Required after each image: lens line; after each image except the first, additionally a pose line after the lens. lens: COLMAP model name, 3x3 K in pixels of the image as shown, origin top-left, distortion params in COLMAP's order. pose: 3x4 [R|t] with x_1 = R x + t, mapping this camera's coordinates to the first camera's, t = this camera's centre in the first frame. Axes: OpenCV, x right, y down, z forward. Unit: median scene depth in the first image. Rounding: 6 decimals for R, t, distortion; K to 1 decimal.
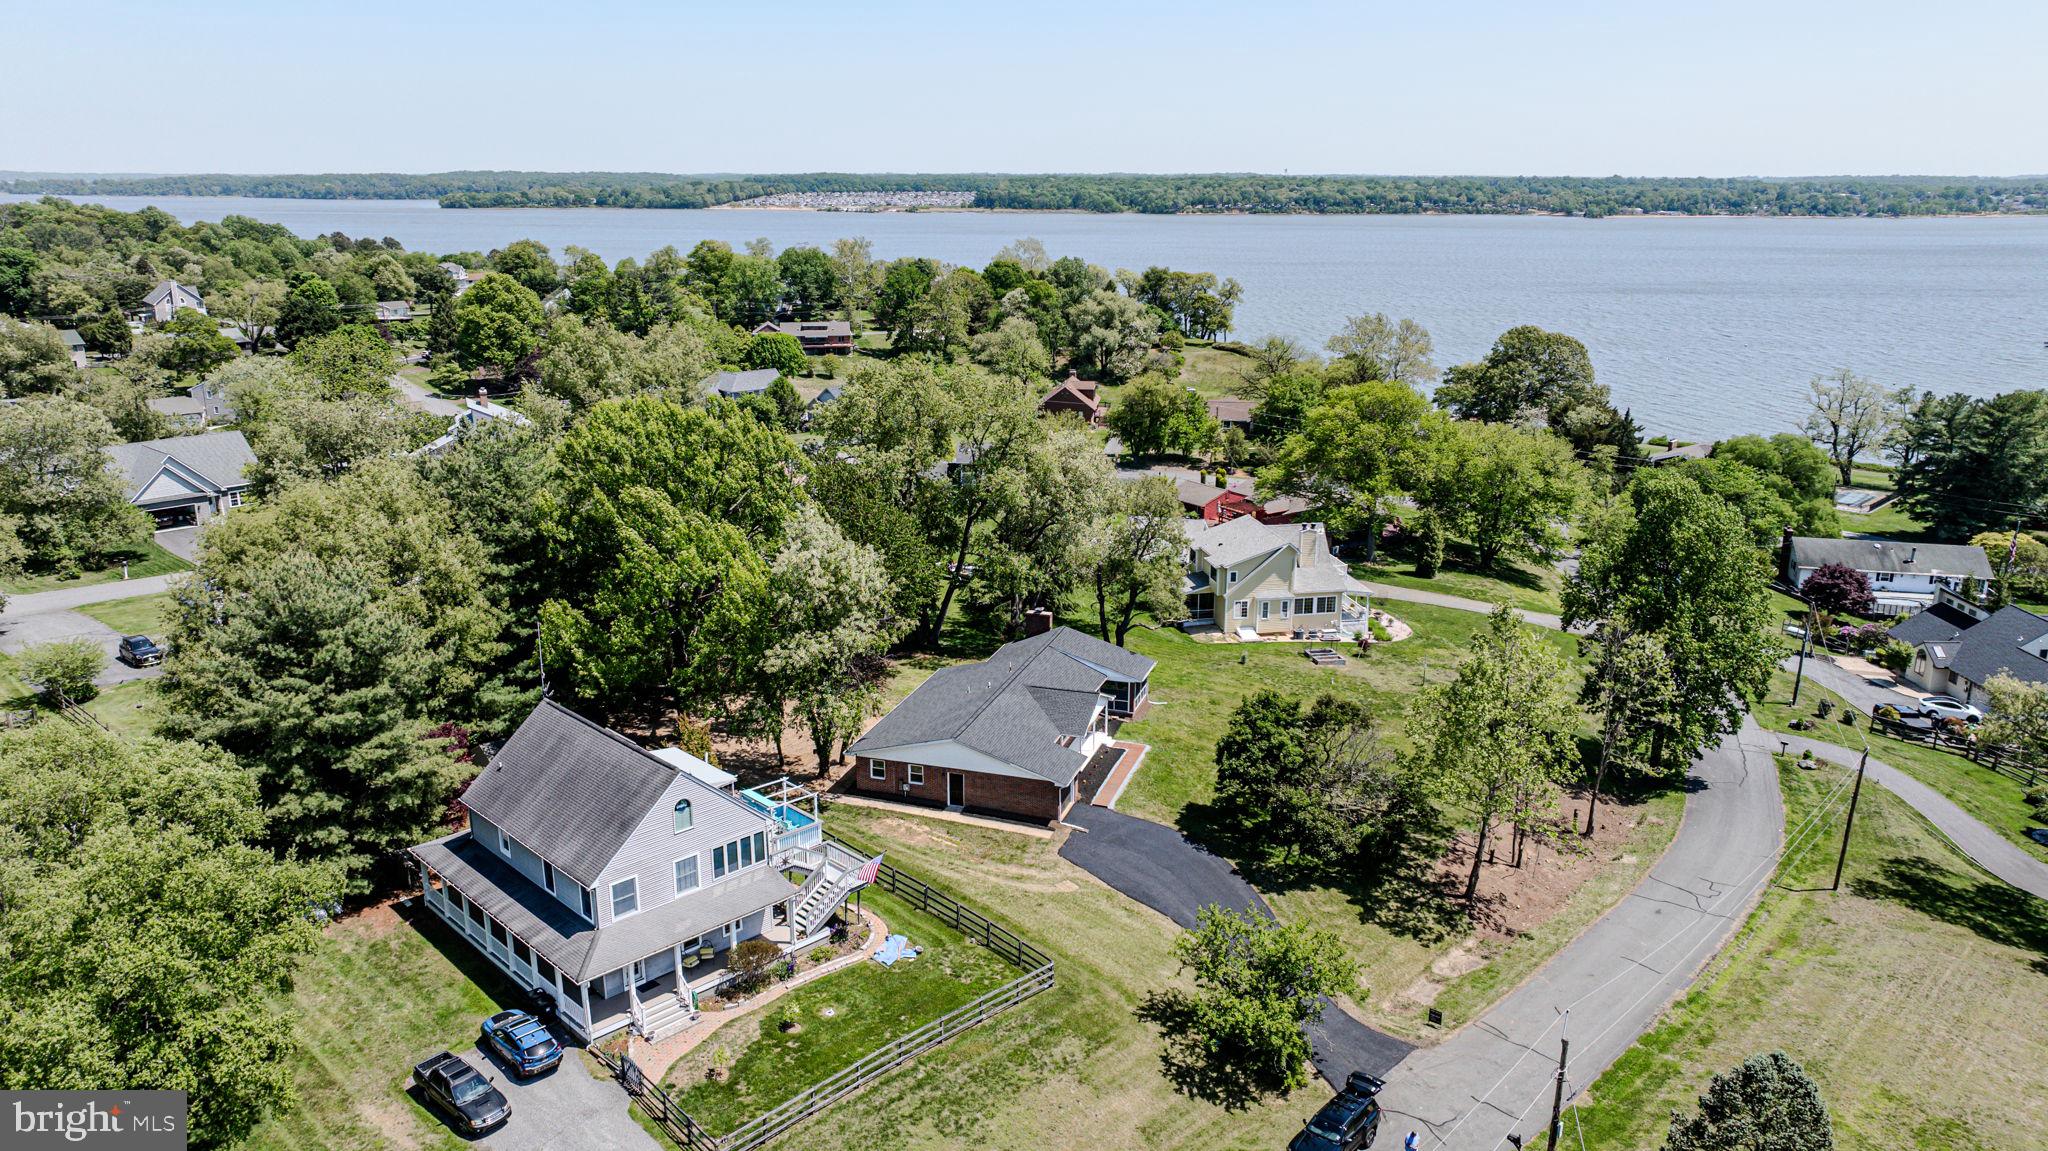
lens RADIAL K [[1435.0, 0, 1031.8], [0, 1435.0, 572.1], [0, 0, 1]] dist [-0.035199, 0.030076]
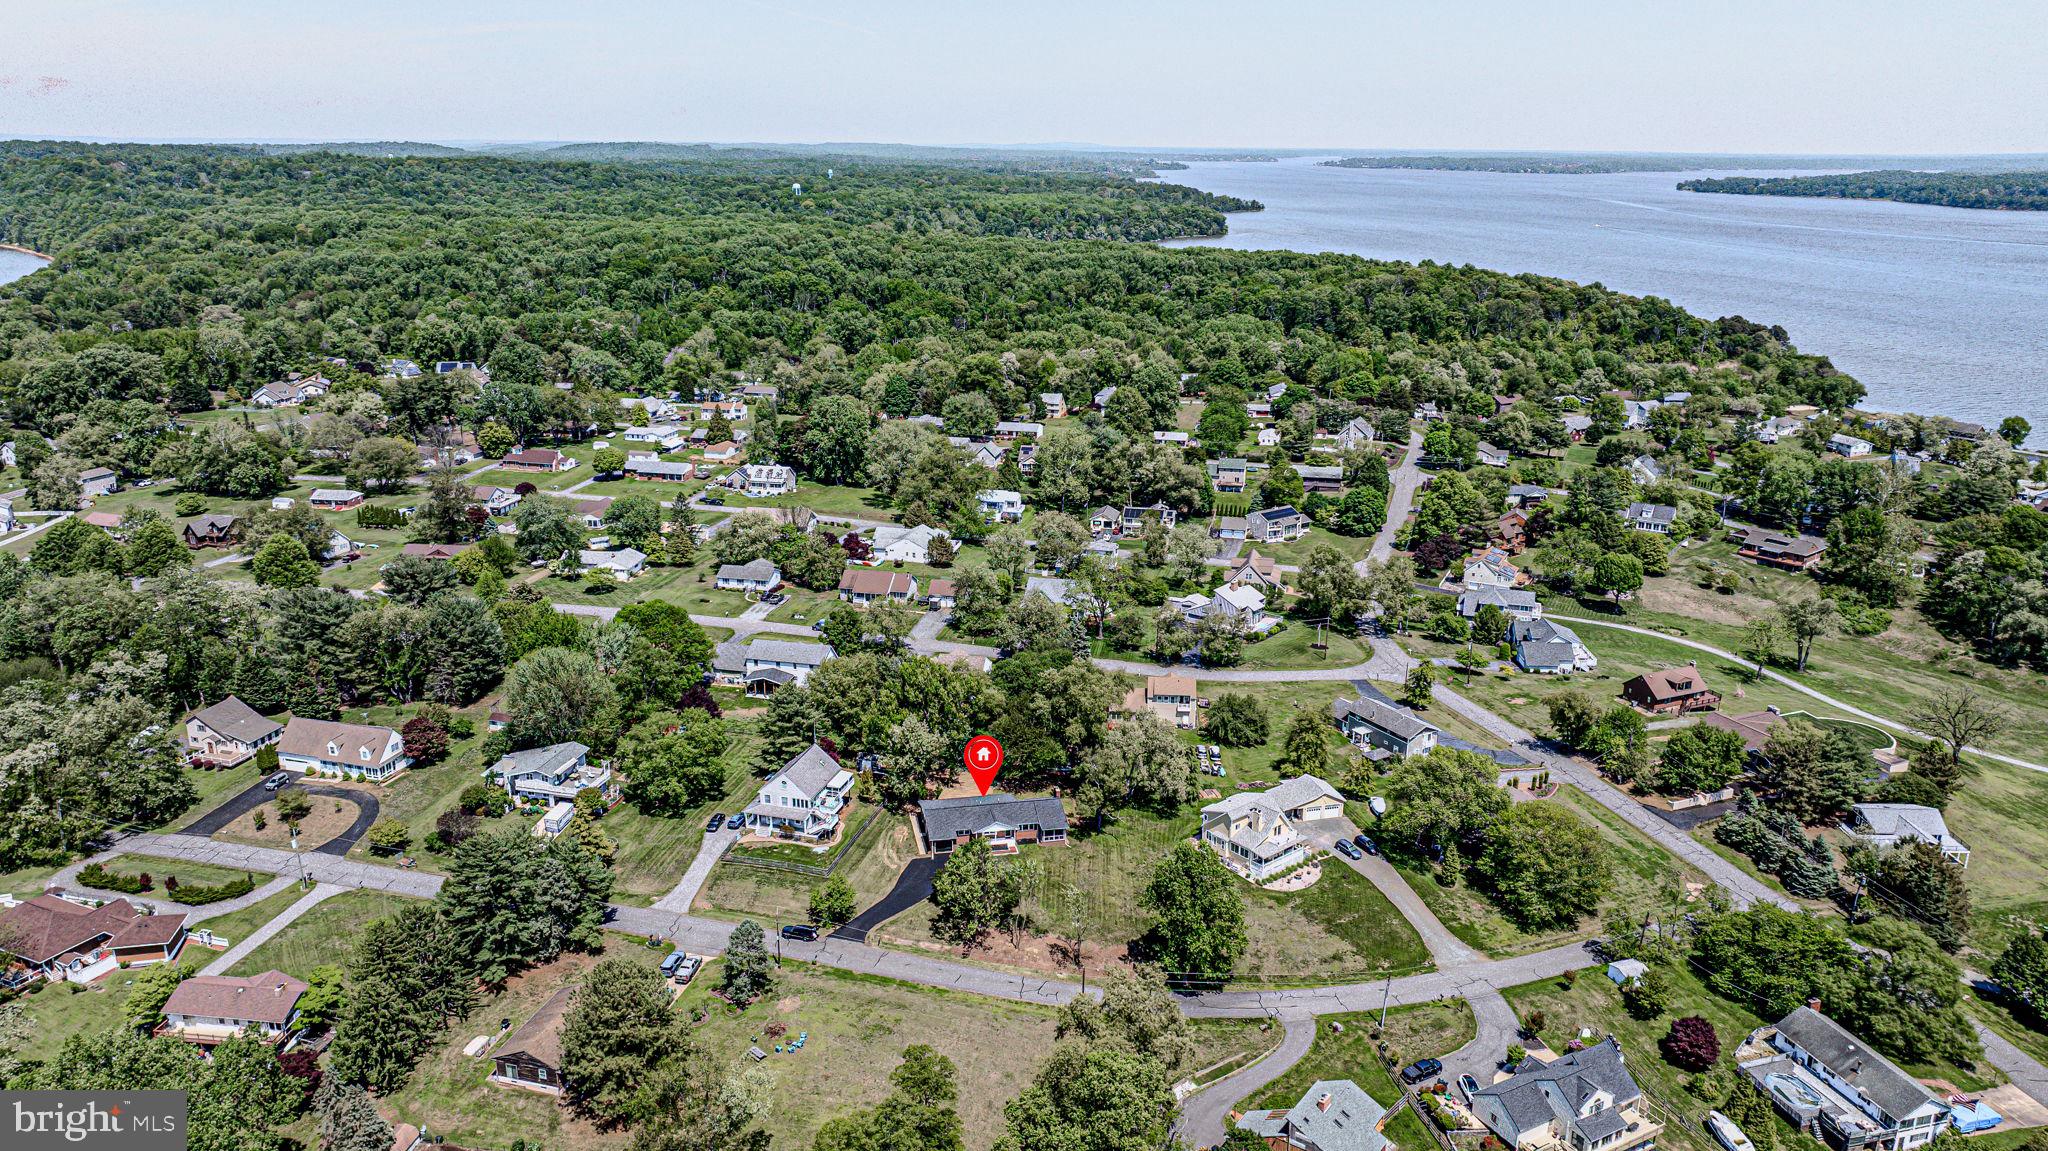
lens RADIAL K [[1435.0, 0, 1027.3], [0, 1435.0, 565.1], [0, 0, 1]] dist [-0.035199, 0.030076]
pose [[0.486379, 0.243838, -0.839034, 1.059896], [-0.233869, 0.961564, 0.143876, -0.369762], [0.841867, 0.126246, 0.524711, -0.169760]]
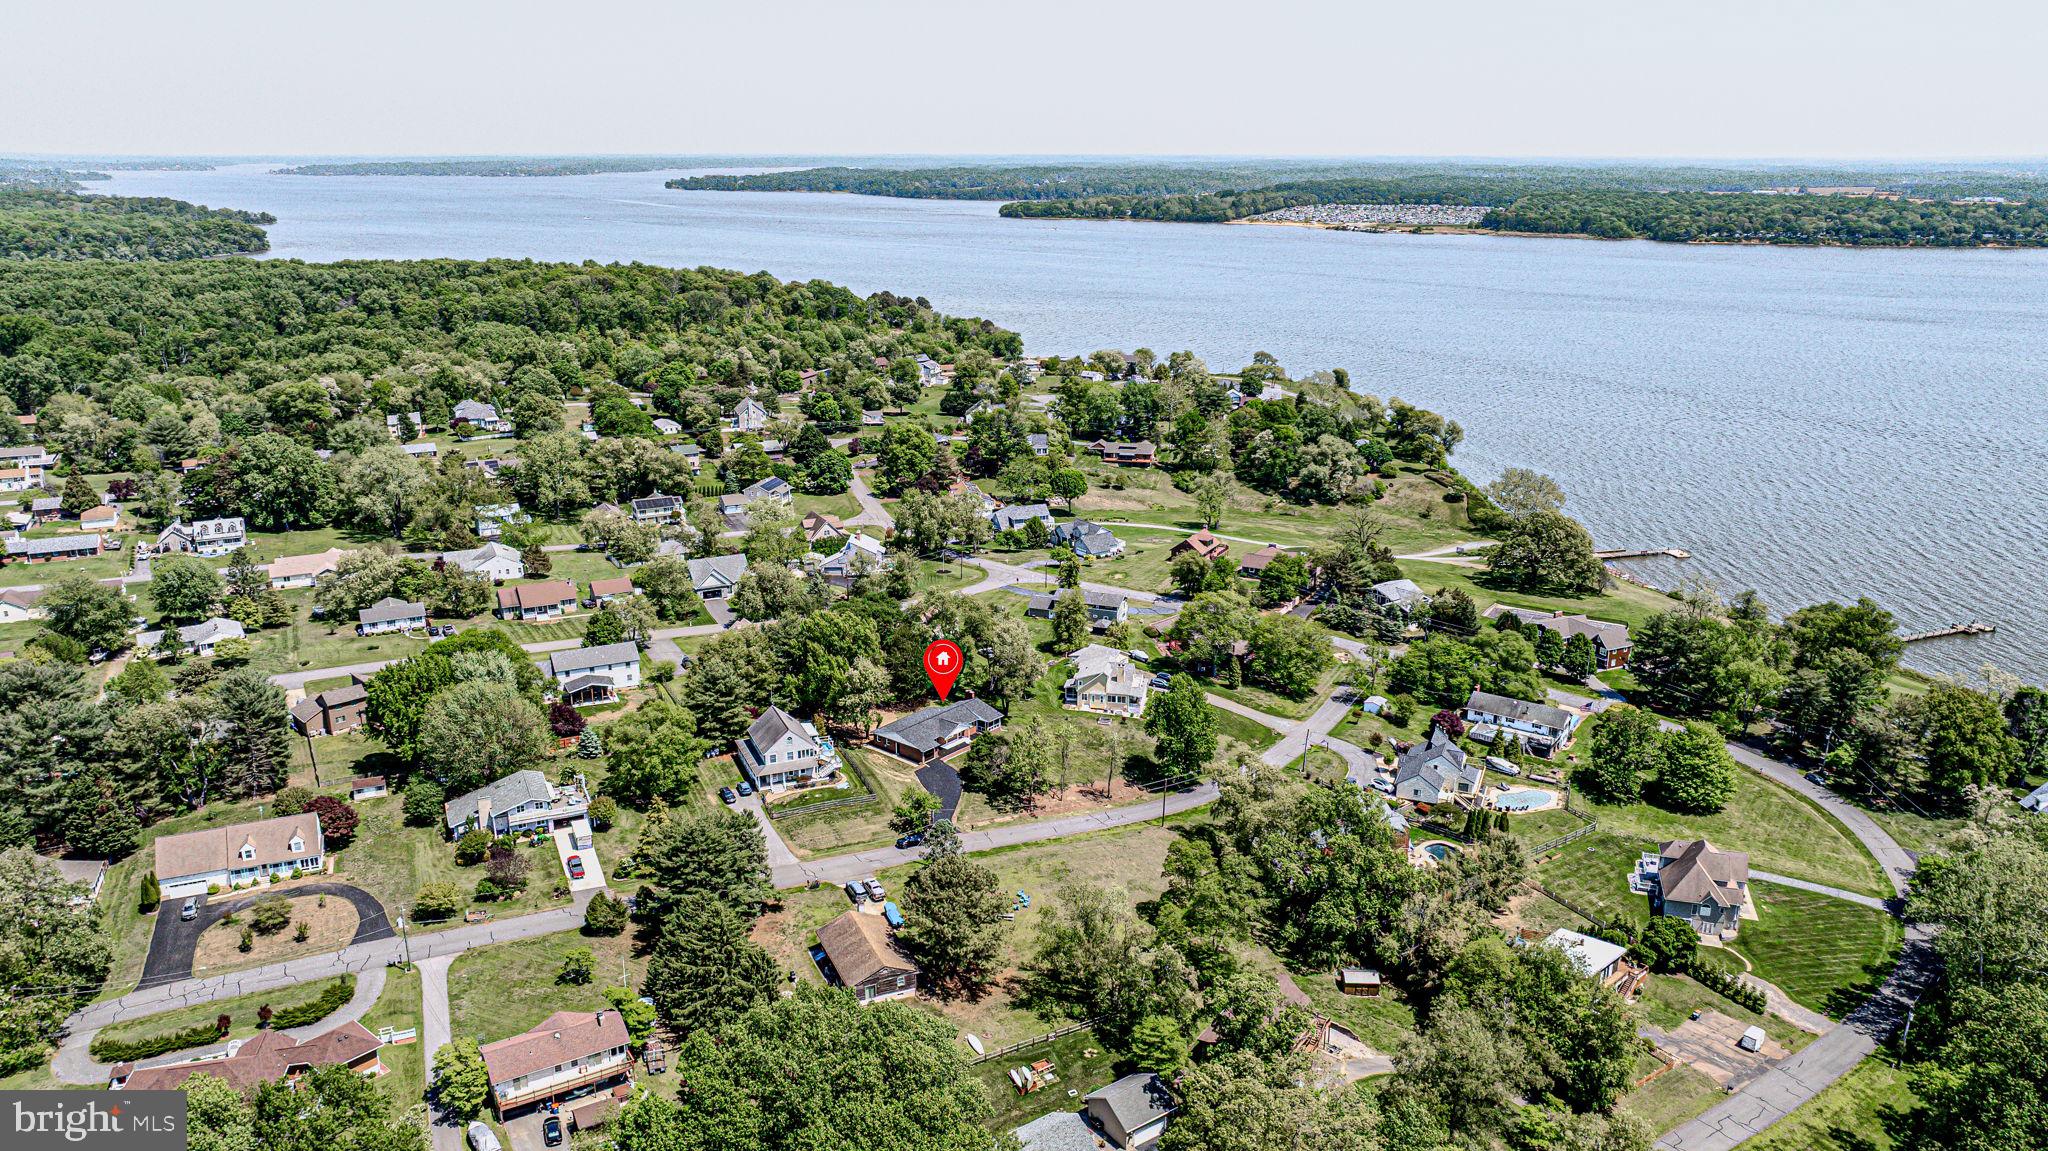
lens RADIAL K [[1435.0, 0, 1028.2], [0, 1435.0, 576.8], [0, 0, 1]] dist [-0.035199, 0.030076]
pose [[0.928780, 0.102572, -0.356154, 0.614496], [-0.095635, 0.994726, 0.037082, -0.174540], [0.358079, -0.000380, 0.933691, -0.875024]]
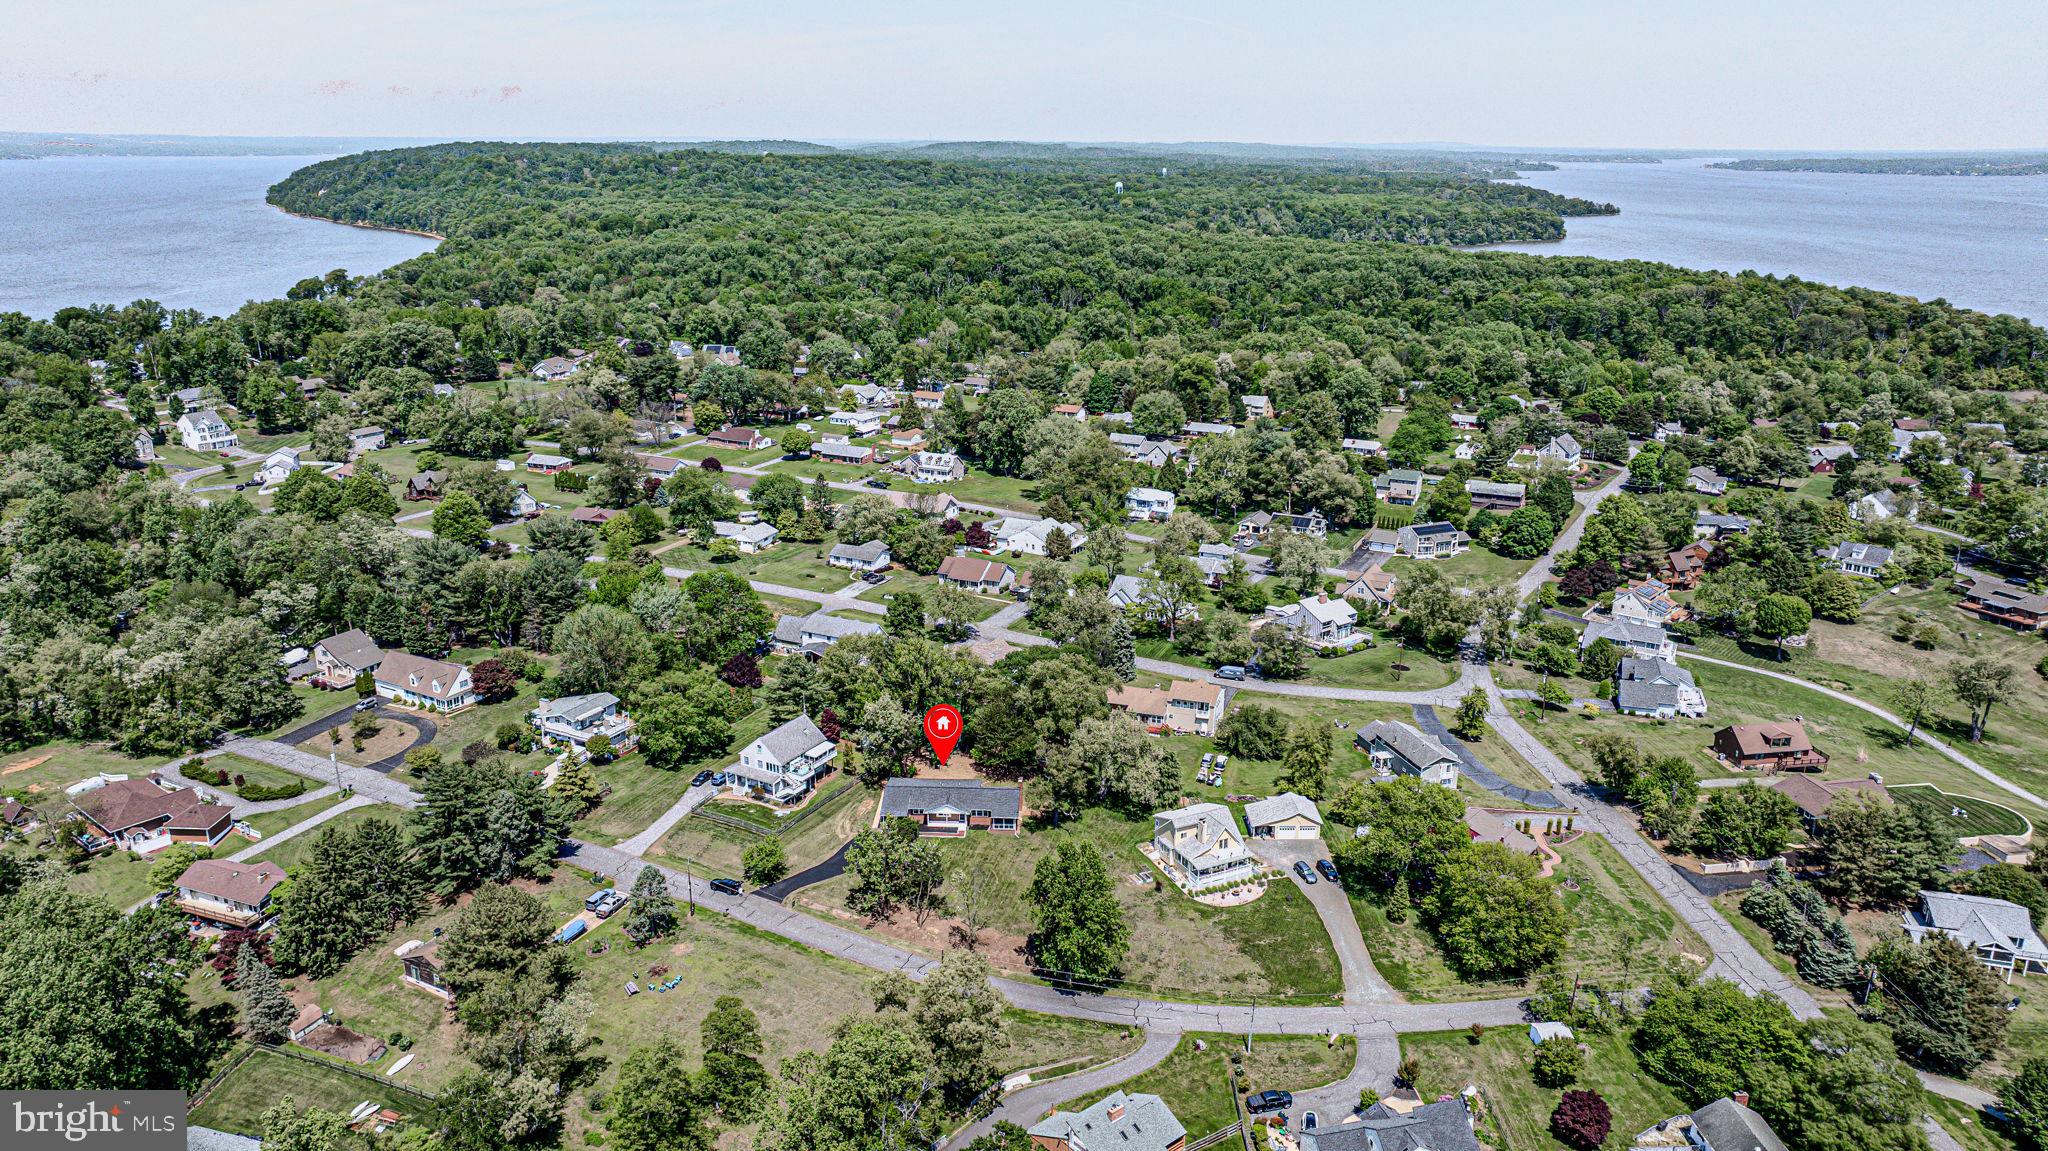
lens RADIAL K [[1435.0, 0, 1027.2], [0, 1435.0, 563.1], [0, 0, 1]] dist [-0.035199, 0.030076]
pose [[0.261393, 0.268474, -0.927144, 1.203324], [-0.257844, 0.945055, 0.200966, -0.449694], [0.930156, 0.186527, 0.316256, 0.121618]]
